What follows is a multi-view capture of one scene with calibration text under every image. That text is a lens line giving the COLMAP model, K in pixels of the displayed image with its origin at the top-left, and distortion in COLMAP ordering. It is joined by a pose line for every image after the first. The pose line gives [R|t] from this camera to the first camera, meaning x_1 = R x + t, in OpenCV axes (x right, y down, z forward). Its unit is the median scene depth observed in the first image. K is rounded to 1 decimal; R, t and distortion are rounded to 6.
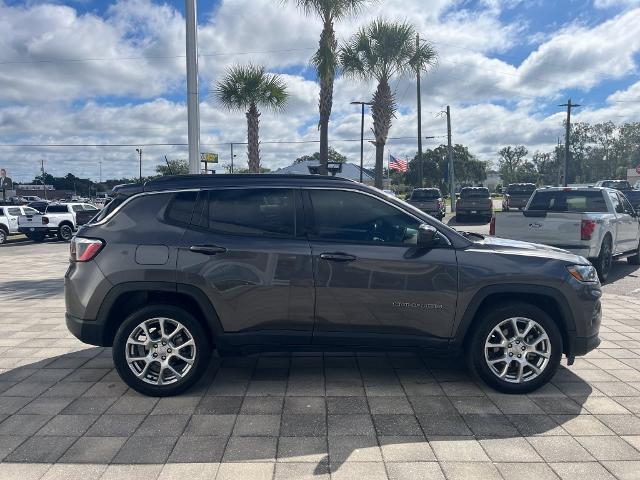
lens RADIAL K [[489.1, 0, 317.4], [0, 489.1, 249.5], [0, 0, 1]] dist [0.031425, -0.004307]
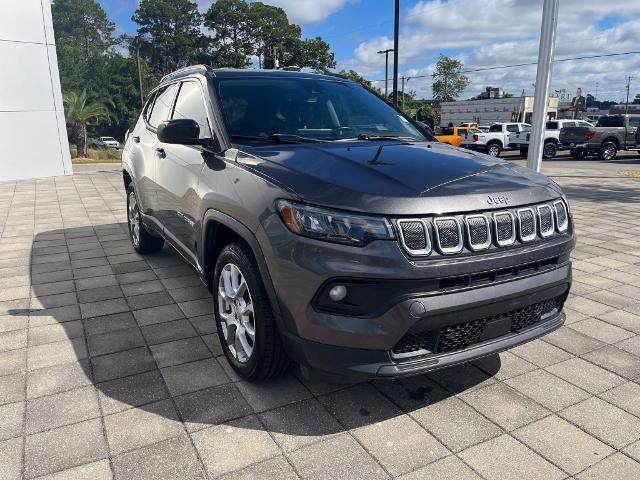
lens RADIAL K [[485.0, 0, 320.0], [0, 485.0, 240.0], [0, 0, 1]] dist [0.099687, -0.135723]
pose [[0.462251, 0.214189, -0.860492, 0.211704], [-0.094273, 0.976761, 0.192487, -0.007001], [0.881724, -0.007857, 0.471701, 0.163344]]
